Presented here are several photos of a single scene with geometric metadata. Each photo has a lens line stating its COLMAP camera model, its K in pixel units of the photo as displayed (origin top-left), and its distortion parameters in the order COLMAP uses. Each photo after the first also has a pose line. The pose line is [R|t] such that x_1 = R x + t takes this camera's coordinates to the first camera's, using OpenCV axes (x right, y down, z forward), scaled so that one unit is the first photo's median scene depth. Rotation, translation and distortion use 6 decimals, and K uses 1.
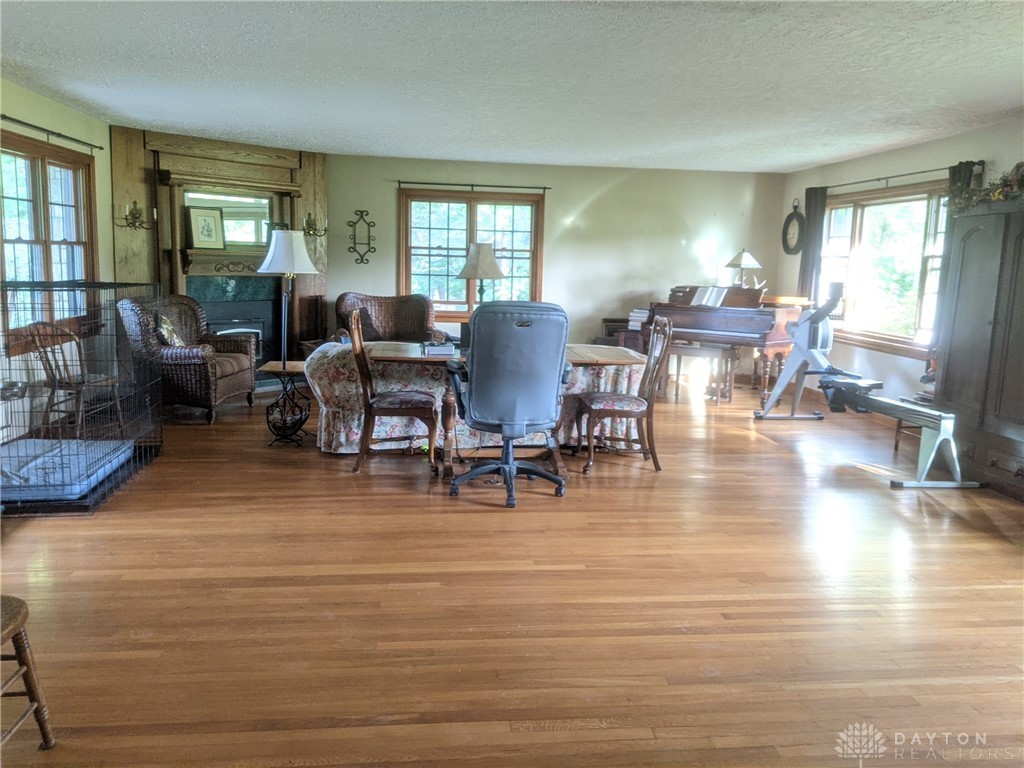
lens RADIAL K [[825.3, 0, 512.0], [0, 825.3, 384.0], [0, 0, 1]] dist [0.006814, -0.005992]
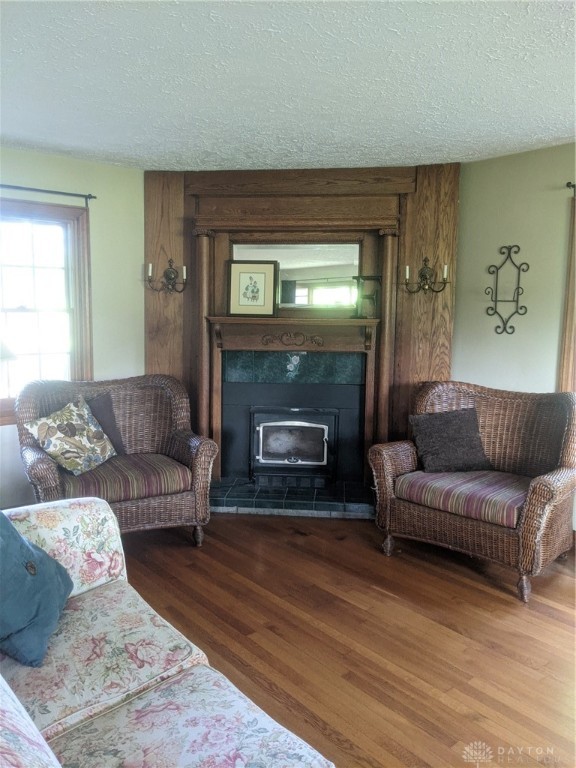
lens RADIAL K [[618.9, 0, 288.0], [0, 618.9, 384.0], [0, 0, 1]] dist [0.006814, -0.005992]
pose [[0.556146, 0.069969, -0.828134, 0.114266], [-0.117075, 0.993109, 0.005284, -0.100114], [0.822797, 0.094015, 0.560505, 0.664410]]
